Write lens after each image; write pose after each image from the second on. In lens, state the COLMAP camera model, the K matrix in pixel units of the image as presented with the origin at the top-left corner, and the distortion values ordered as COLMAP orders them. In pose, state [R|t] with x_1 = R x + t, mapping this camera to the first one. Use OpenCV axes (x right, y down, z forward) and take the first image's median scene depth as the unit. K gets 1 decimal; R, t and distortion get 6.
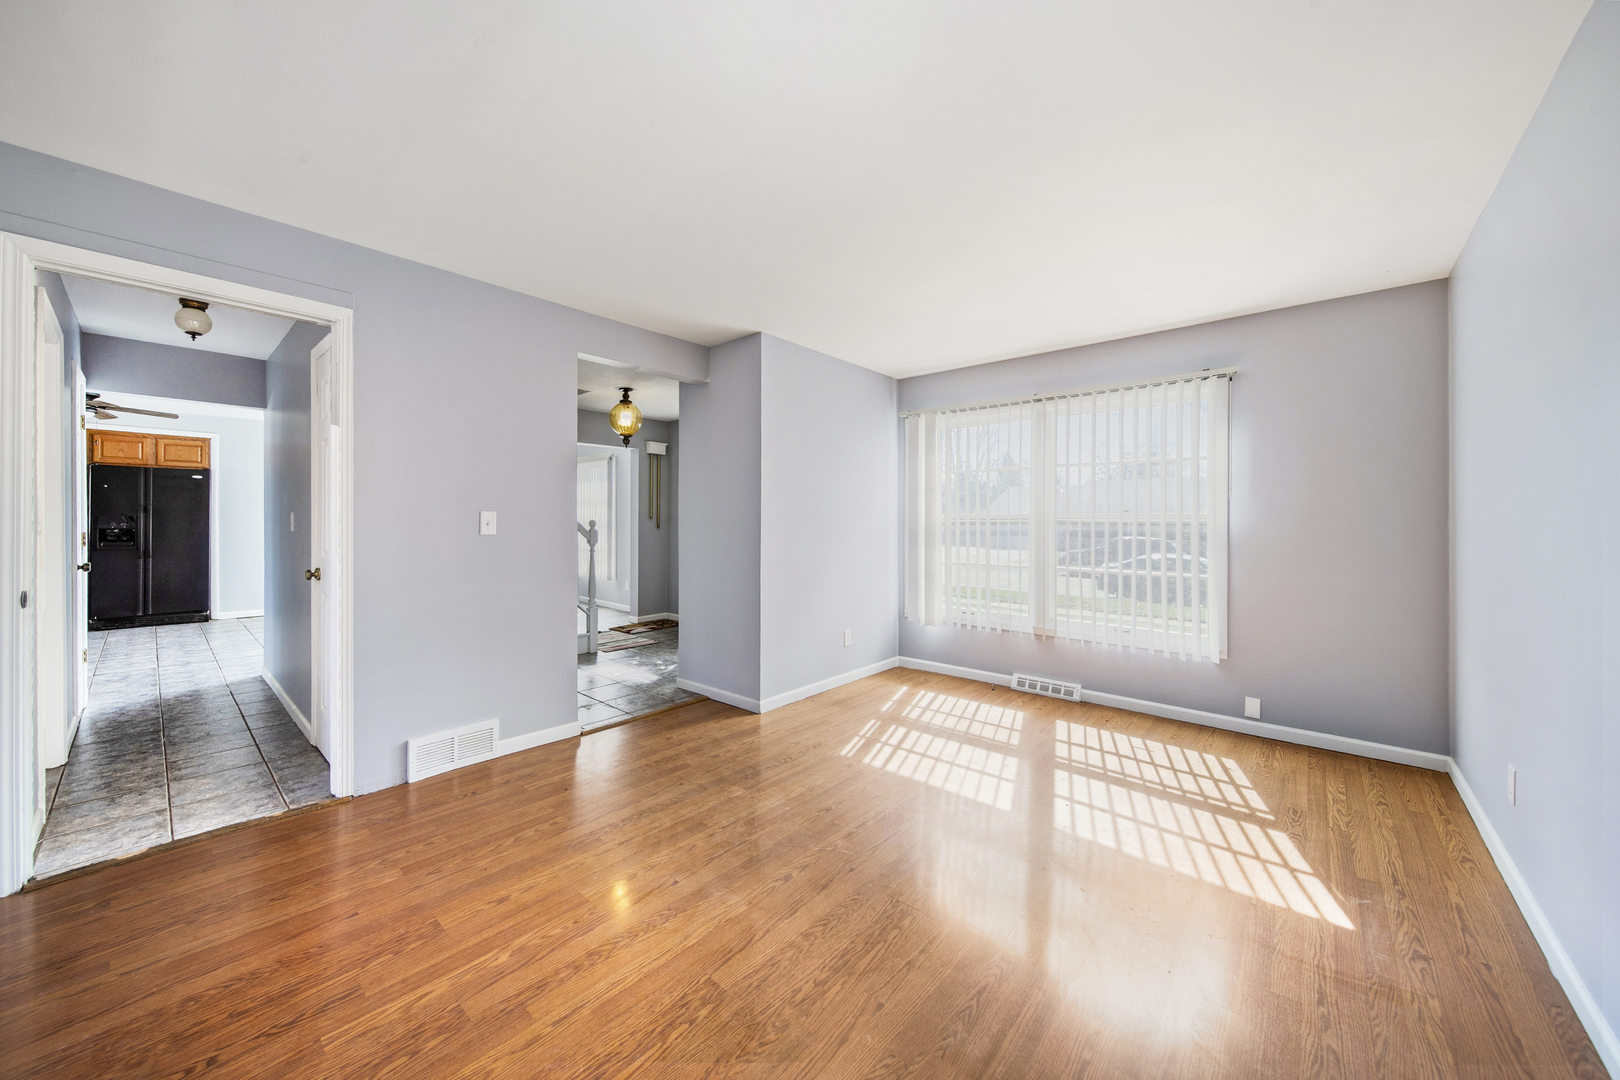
lens RADIAL K [[574.8, 0, 797.3], [0, 574.8, 524.1], [0, 0, 1]] dist [-0.000152, -0.000411]
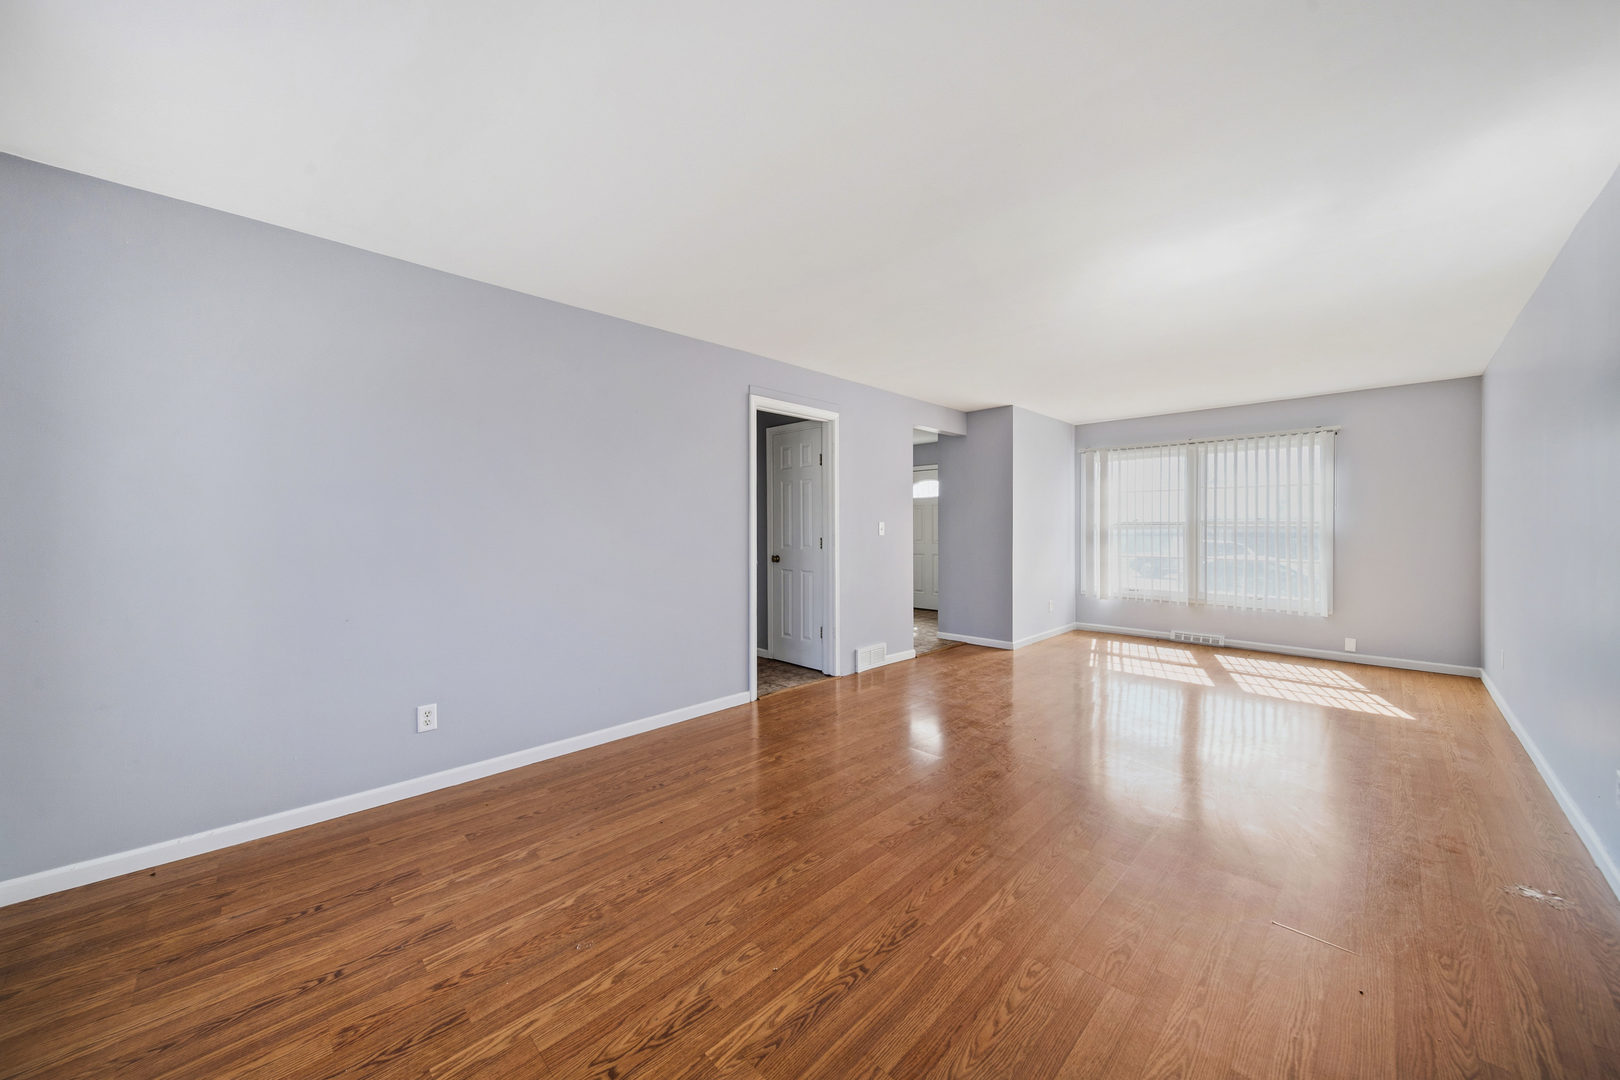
lens RADIAL K [[563.8, 0, 812.3], [0, 563.8, 536.8], [0, 0, 1]] dist [0.005643, -0.000487]
pose [[0.998123, -0.005407, -0.061006, -0.572341], [0.006025, 0.999932, 0.009942, 0.003984], [0.060948, -0.010291, 0.998088, -0.623859]]
